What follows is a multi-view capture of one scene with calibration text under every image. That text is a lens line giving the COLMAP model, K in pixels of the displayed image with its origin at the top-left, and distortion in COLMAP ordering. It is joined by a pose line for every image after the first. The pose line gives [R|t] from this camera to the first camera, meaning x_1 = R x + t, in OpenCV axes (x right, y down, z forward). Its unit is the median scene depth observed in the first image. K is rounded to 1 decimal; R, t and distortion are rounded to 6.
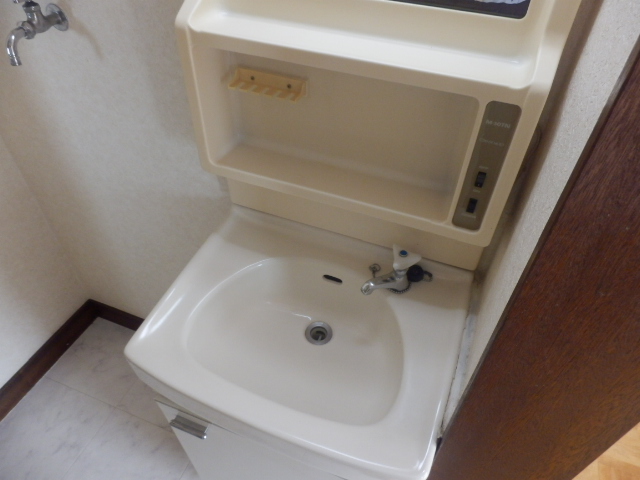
lens RADIAL K [[447.8, 0, 319.7], [0, 447.8, 237.8], [0, 0, 1]] dist [-0.014033, 0.000286]
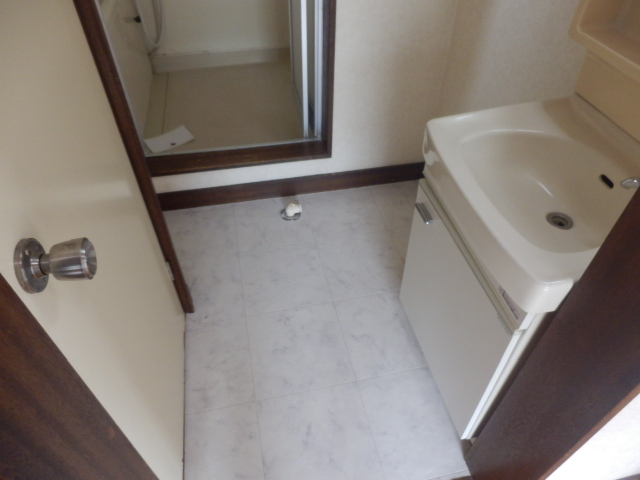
lens RADIAL K [[447.8, 0, 319.7], [0, 447.8, 237.8], [0, 0, 1]] dist [-0.014033, 0.000286]
pose [[0.548620, 0.578772, -0.603356, 0.370525], [-0.575797, 0.784793, 0.229254, 0.348166], [0.606195, 0.221638, 0.763809, -0.172471]]
